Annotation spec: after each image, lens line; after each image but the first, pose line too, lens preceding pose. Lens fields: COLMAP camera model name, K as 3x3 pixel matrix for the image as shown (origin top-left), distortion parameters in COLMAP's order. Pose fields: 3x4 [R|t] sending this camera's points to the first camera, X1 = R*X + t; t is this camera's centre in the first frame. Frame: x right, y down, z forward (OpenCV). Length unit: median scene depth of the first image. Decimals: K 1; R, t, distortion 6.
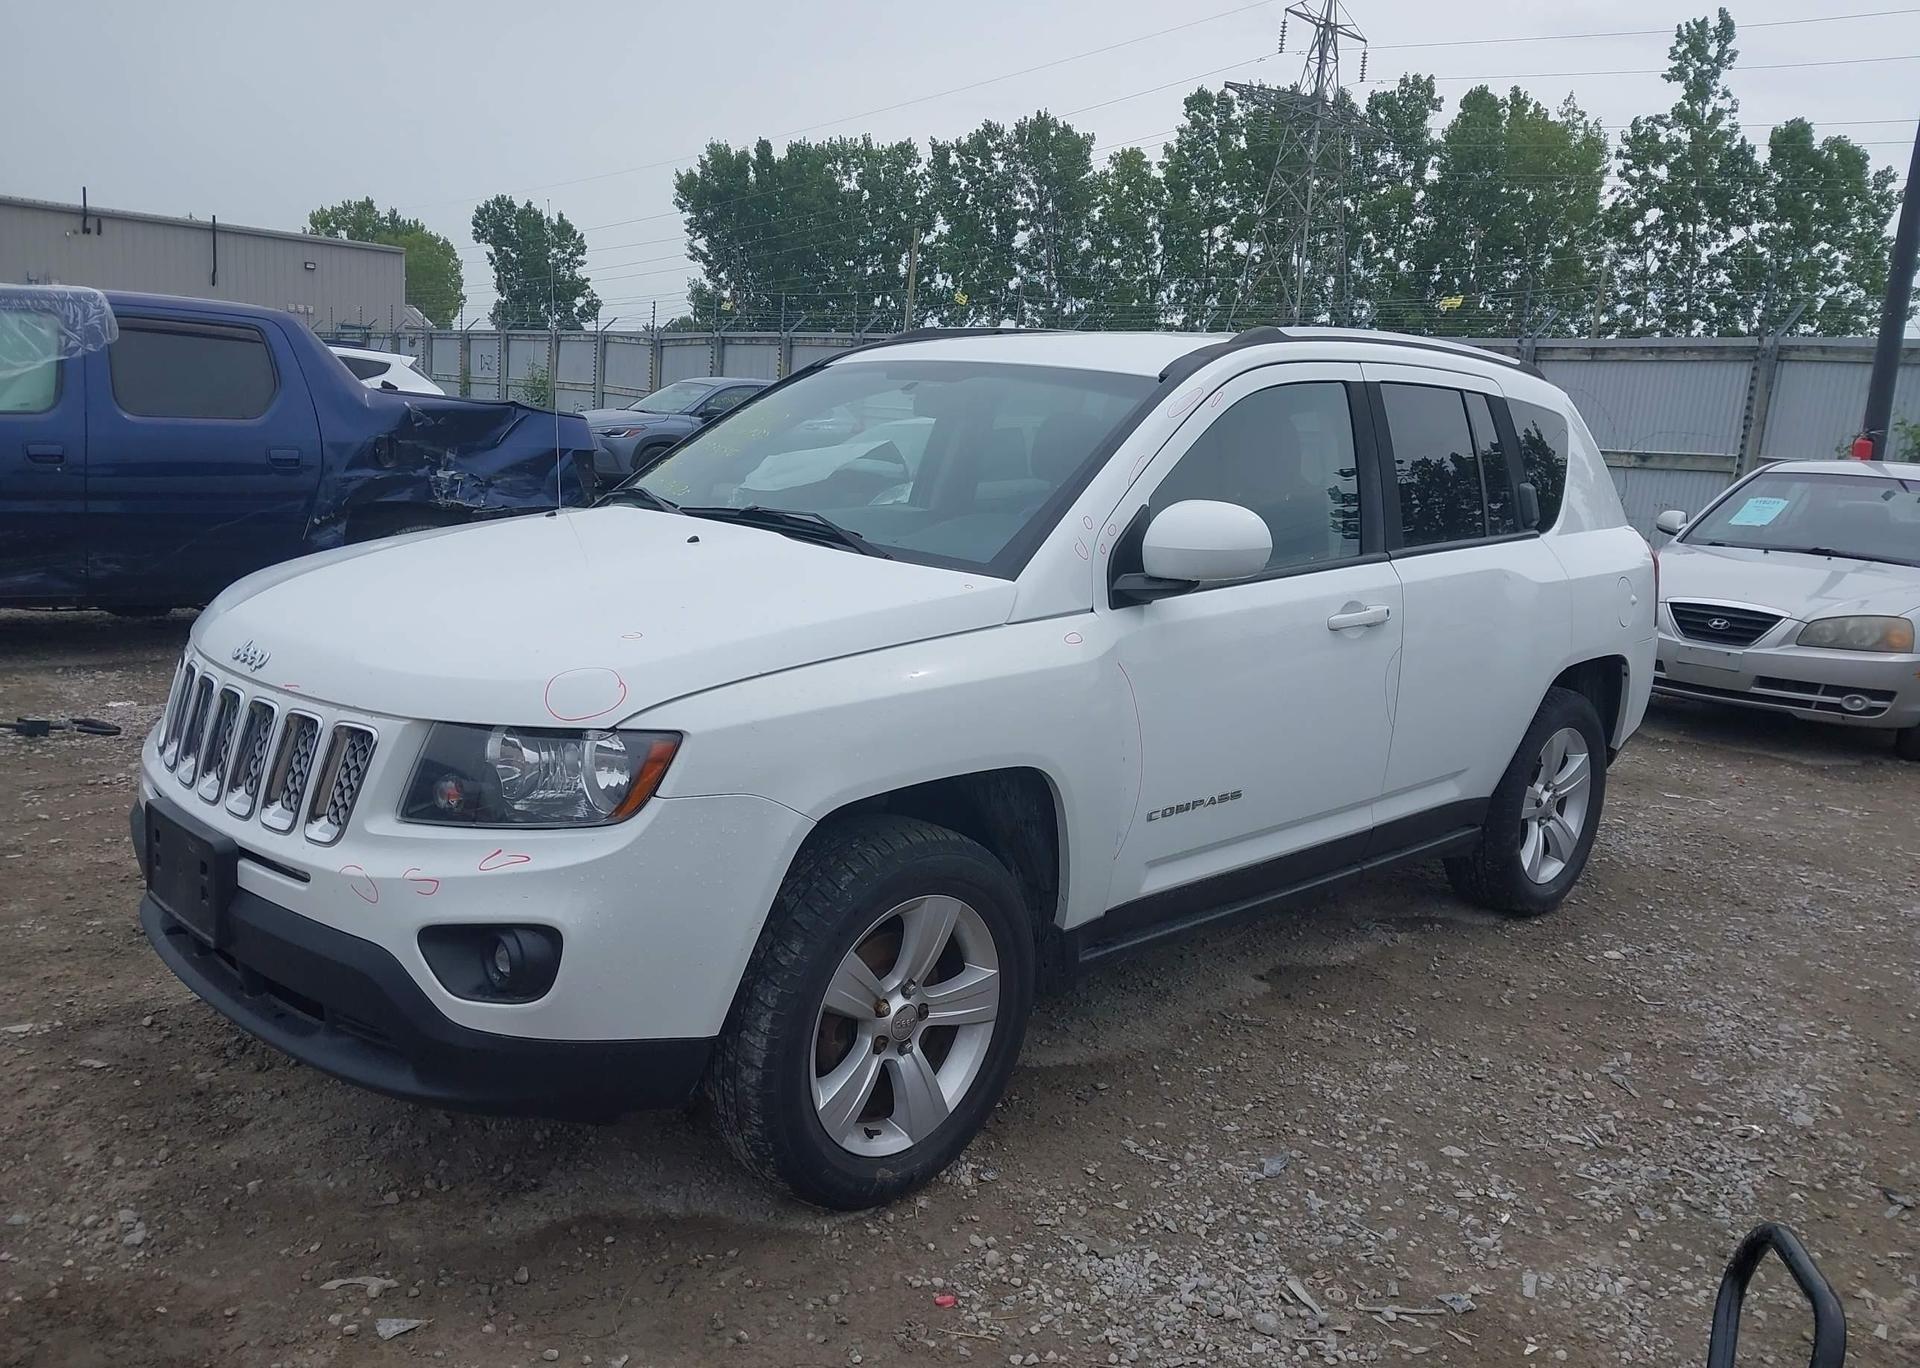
lens RADIAL K [[1524.1, 0, 949.8], [0, 1524.1, 686.5], [0, 0, 1]] dist [0.002420, 0.002856]
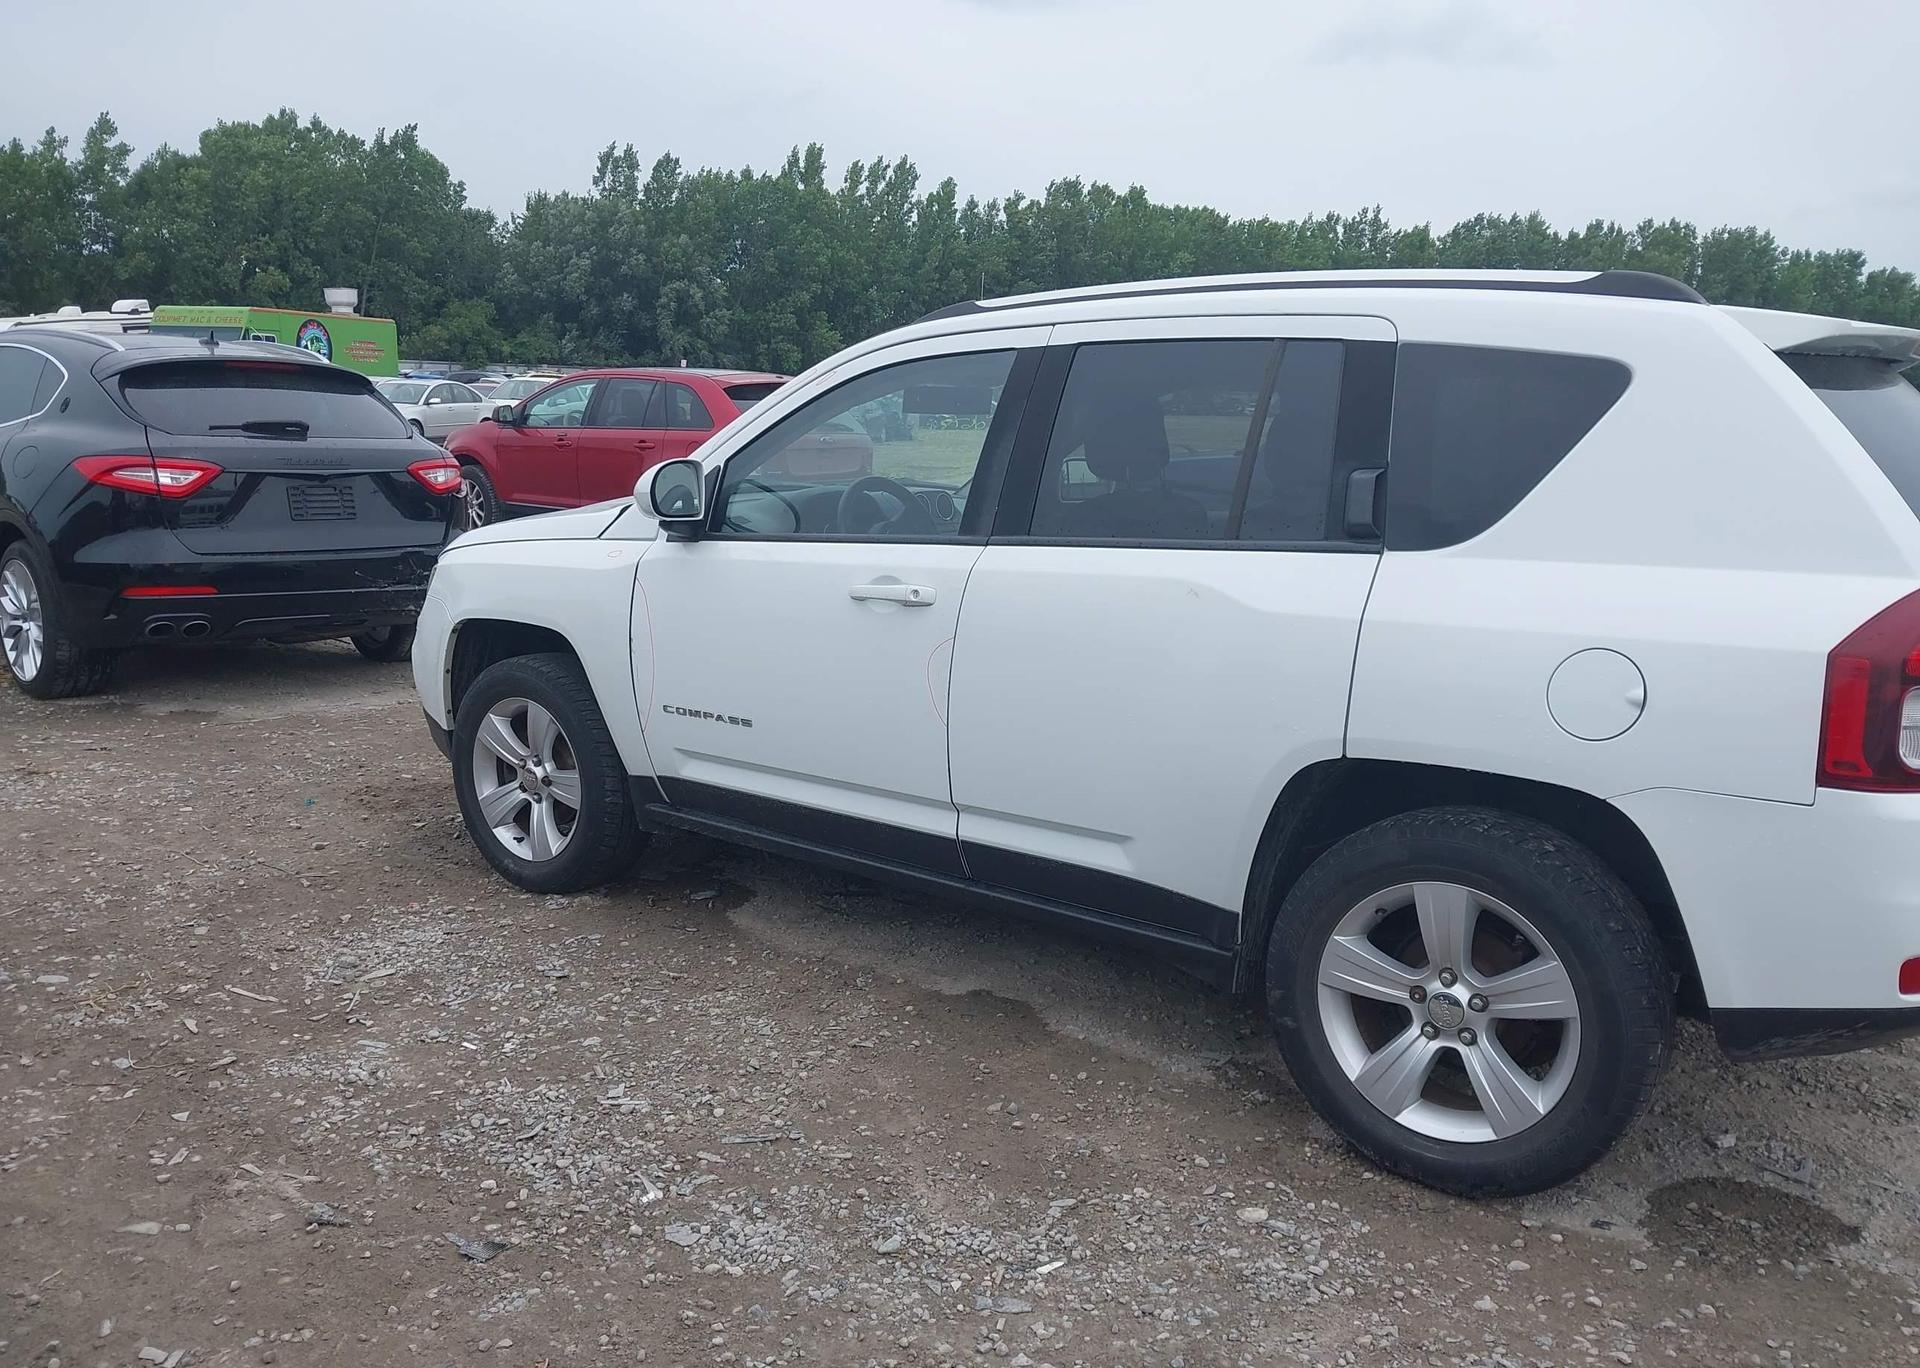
lens RADIAL K [[1526.1, 0, 945.4], [0, 1526.1, 700.1], [0, 0, 1]] dist [0.000519, -0.002667]
pose [[0.111881, 0.133706, -0.984685, 0.948013], [-0.185688, 0.976266, 0.111465, -0.071849], [0.976219, 0.170373, 0.134053, 0.705466]]
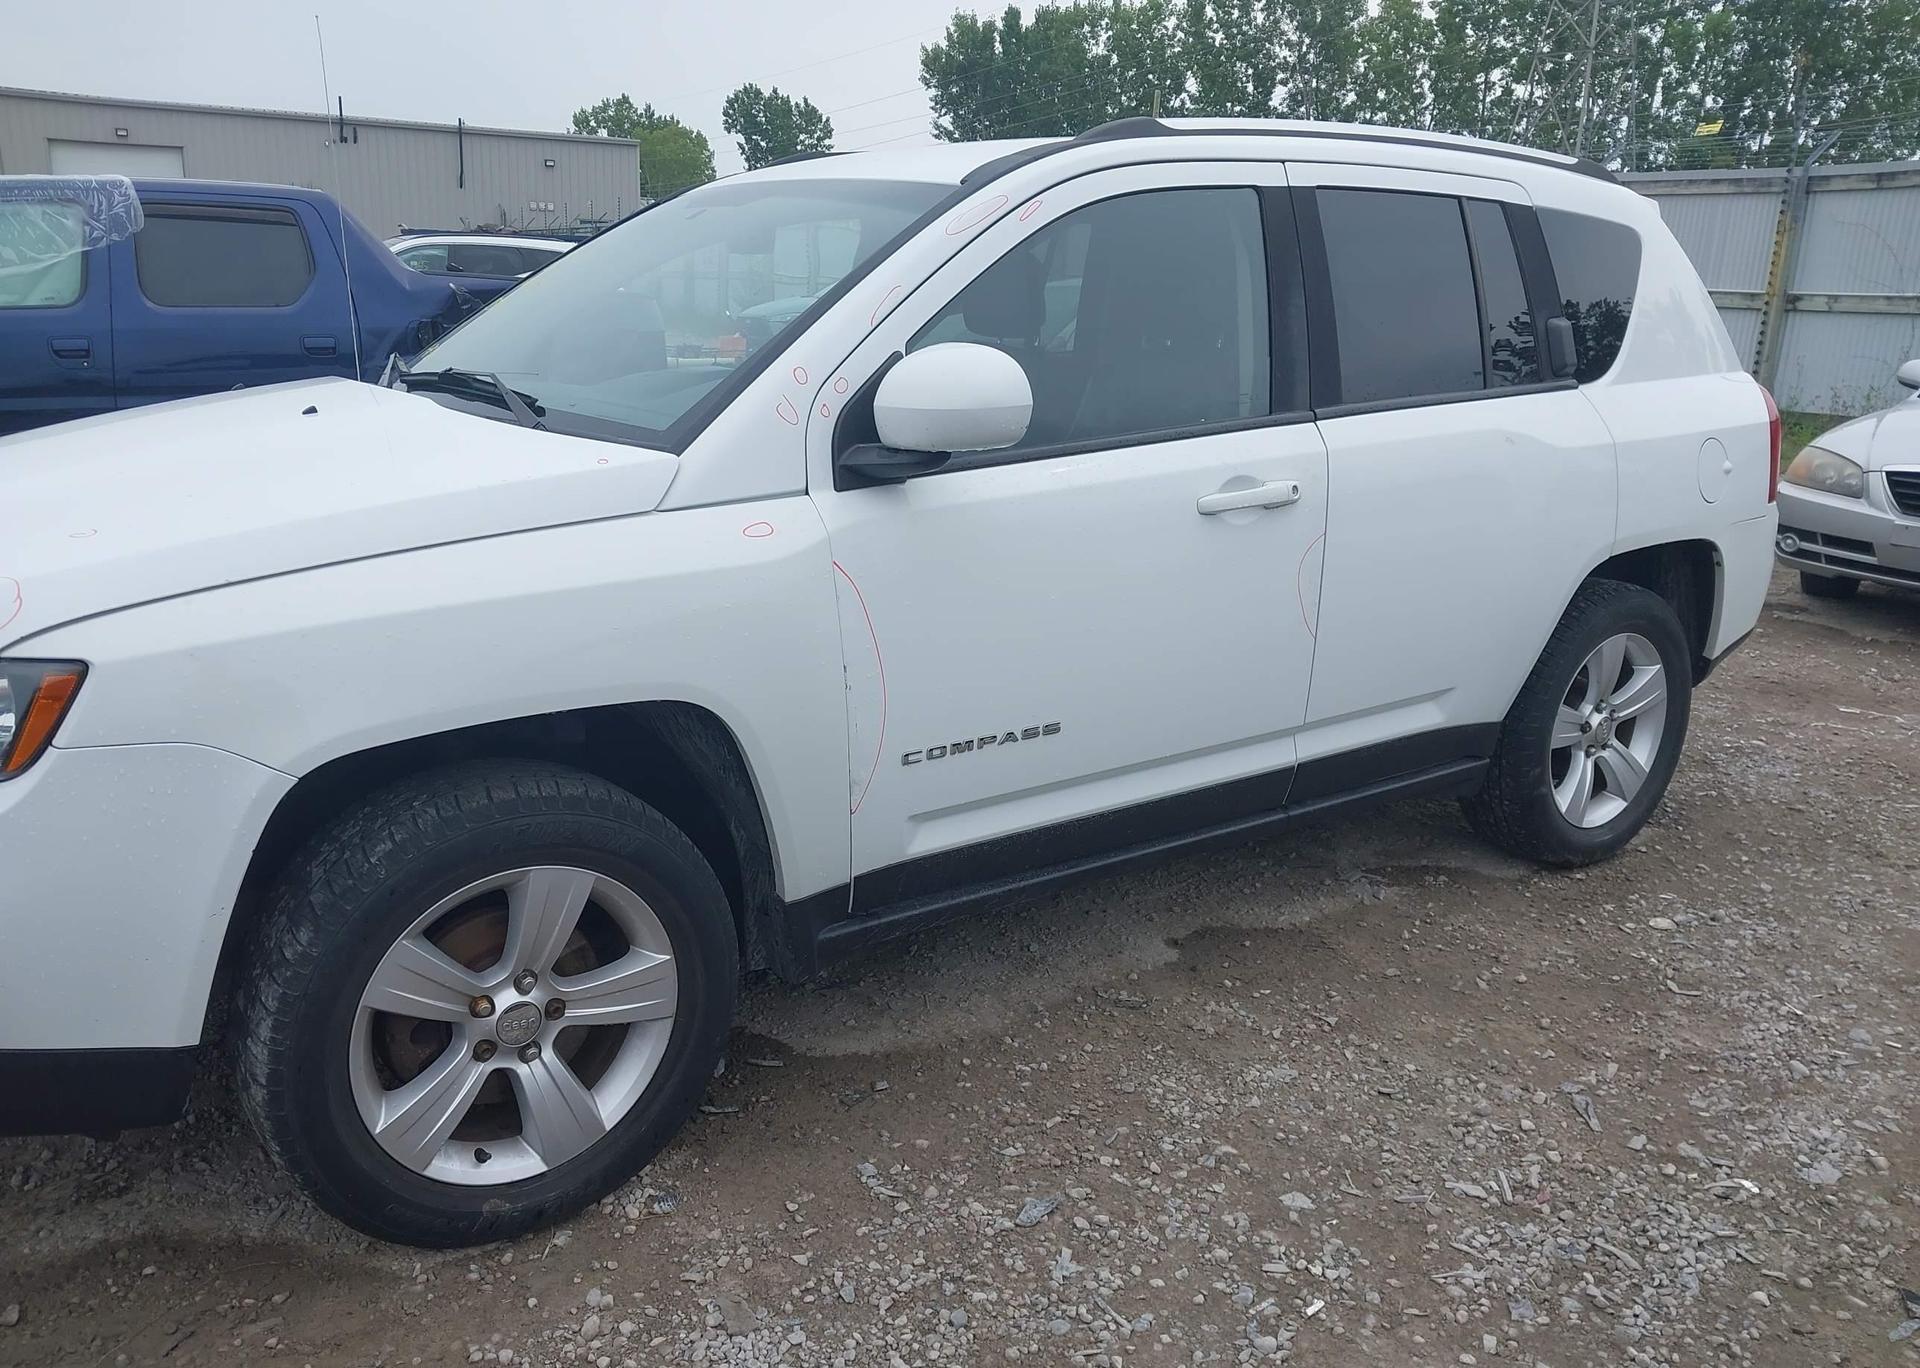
lens RADIAL K [[1526.1, 0, 945.4], [0, 1526.1, 700.1], [0, 0, 1]] dist [0.000519, -0.002667]
pose [[0.985190, 0.007624, -0.171294, 0.192233], [0.006597, 0.996586, 0.082296, -0.005831], [0.171337, -0.082208, 0.981777, 0.161538]]
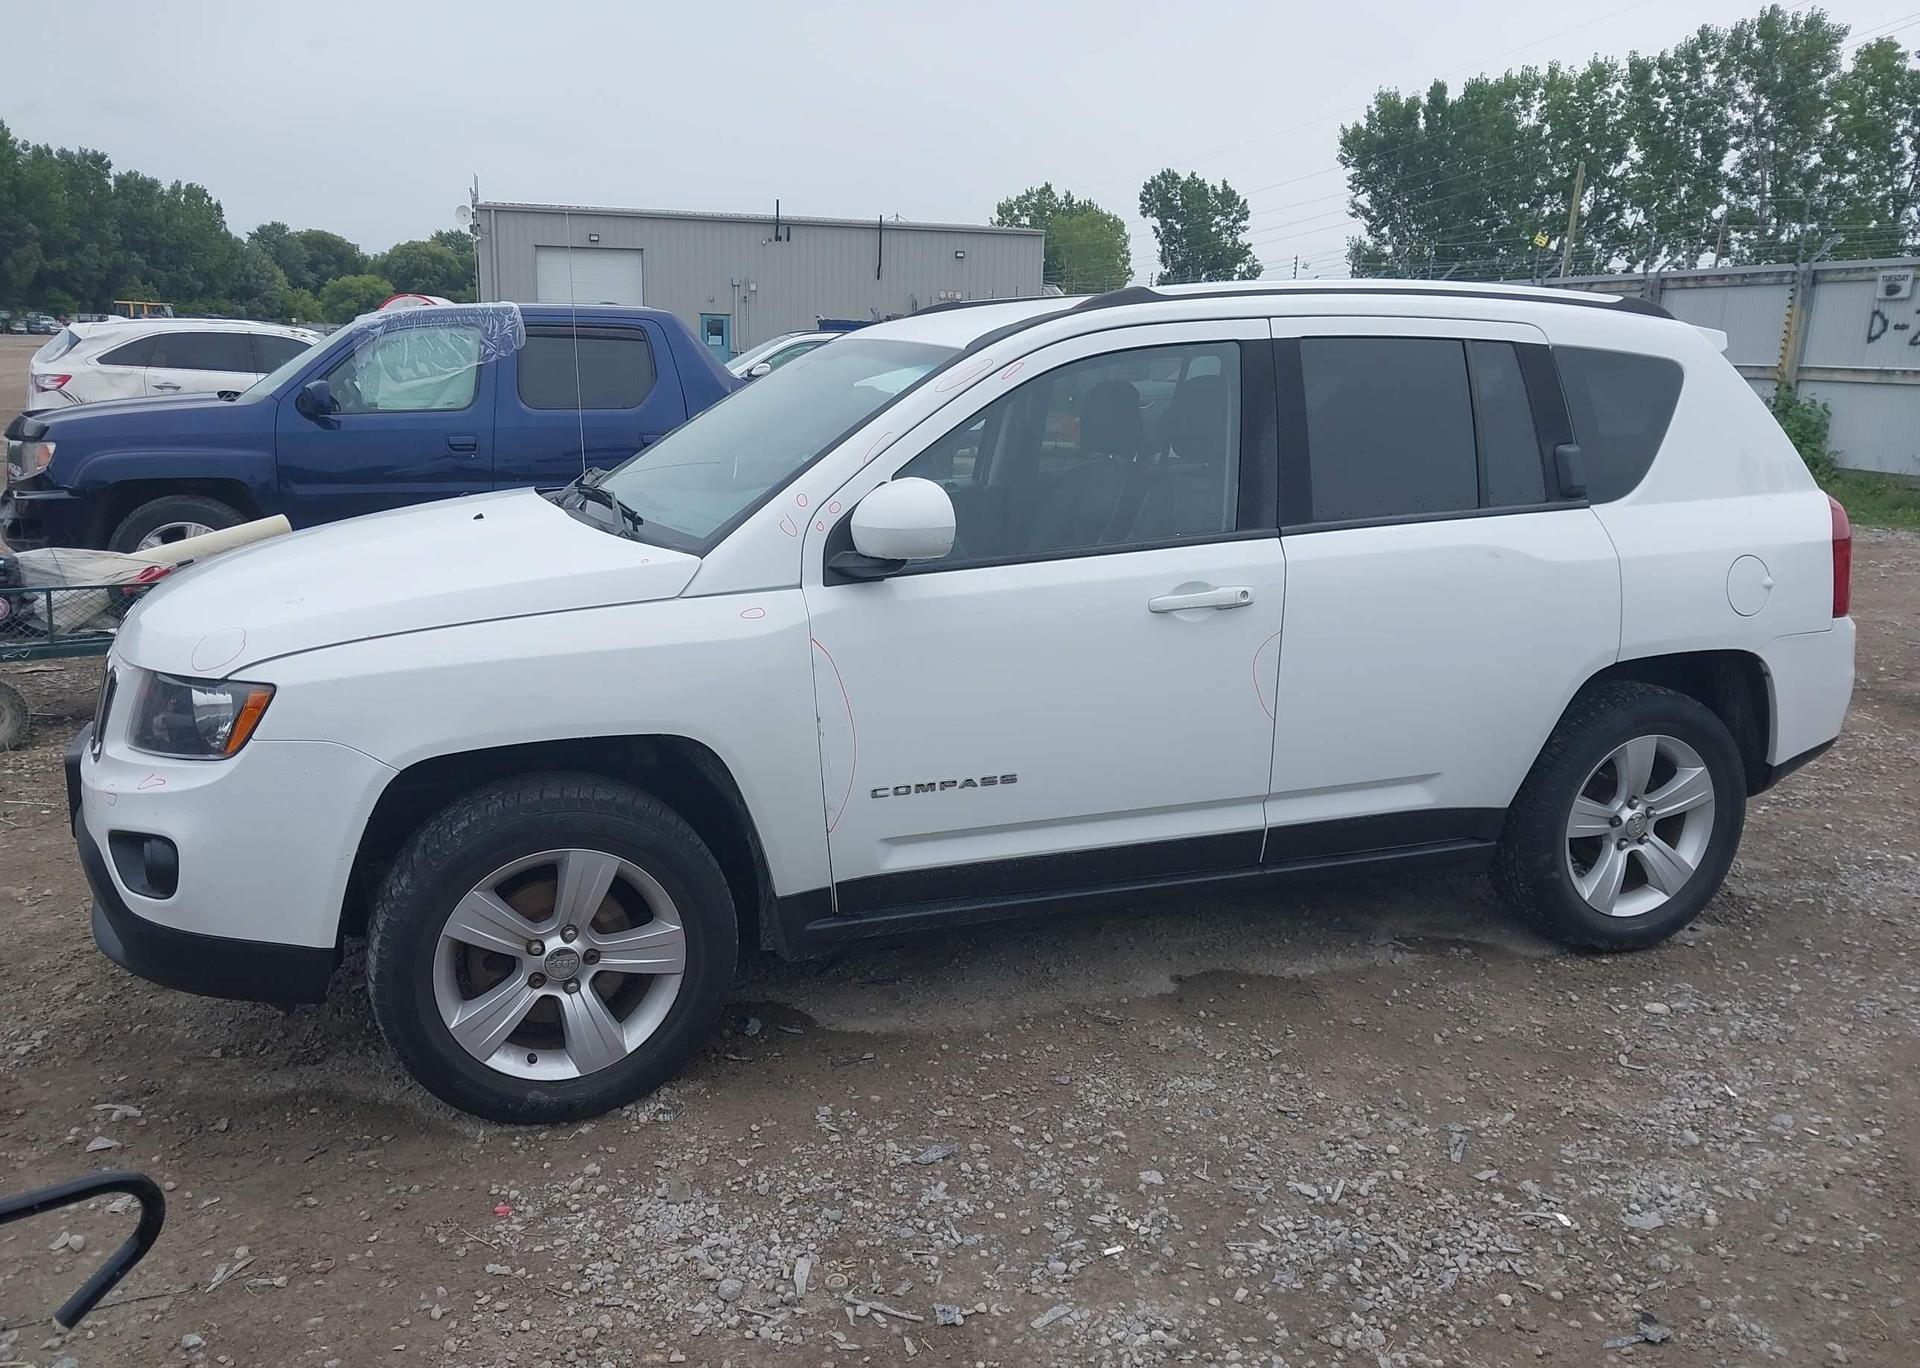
lens RADIAL K [[1526.1, 0, 945.4], [0, 1526.1, 700.1], [0, 0, 1]] dist [0.000519, -0.002667]
pose [[0.907562, 0.046965, -0.417284, 0.396538], [-0.034164, 0.998690, 0.038098, -0.010685], [0.418527, -0.020320, 0.907977, 0.074285]]
